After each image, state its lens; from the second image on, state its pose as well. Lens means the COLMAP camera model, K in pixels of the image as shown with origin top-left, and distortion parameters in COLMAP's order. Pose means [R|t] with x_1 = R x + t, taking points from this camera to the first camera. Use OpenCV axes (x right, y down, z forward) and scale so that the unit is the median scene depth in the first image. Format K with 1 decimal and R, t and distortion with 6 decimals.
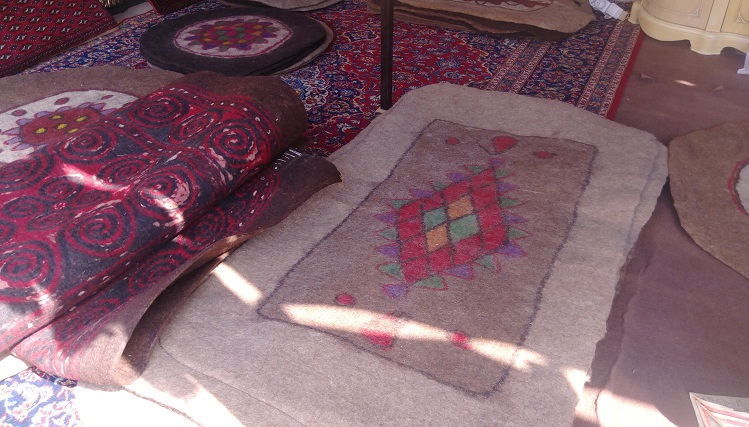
lens RADIAL K [[611.7, 0, 374.7], [0, 611.7, 212.3], [0, 0, 1]] dist [0.066267, -0.124920]
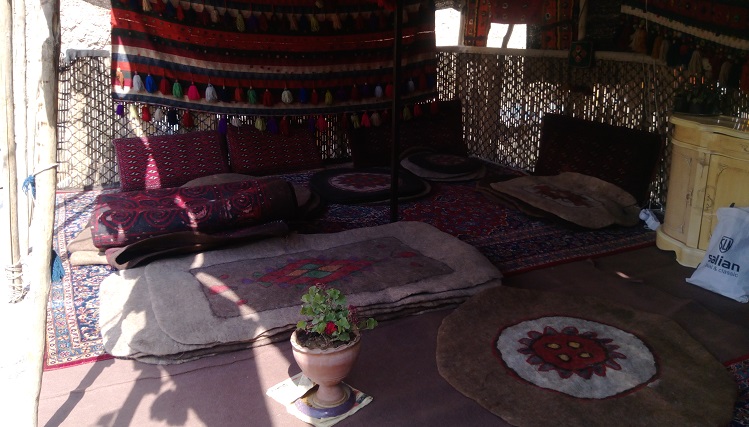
lens RADIAL K [[611.7, 0, 373.3], [0, 611.7, 212.3], [0, 0, 1]] dist [0.066267, -0.124920]
pose [[0.797914, 0.198200, -0.569254, 1.223523], [-0.371616, 0.905316, -0.205681, 0.160683], [0.474588, 0.375659, 0.796019, -0.320750]]
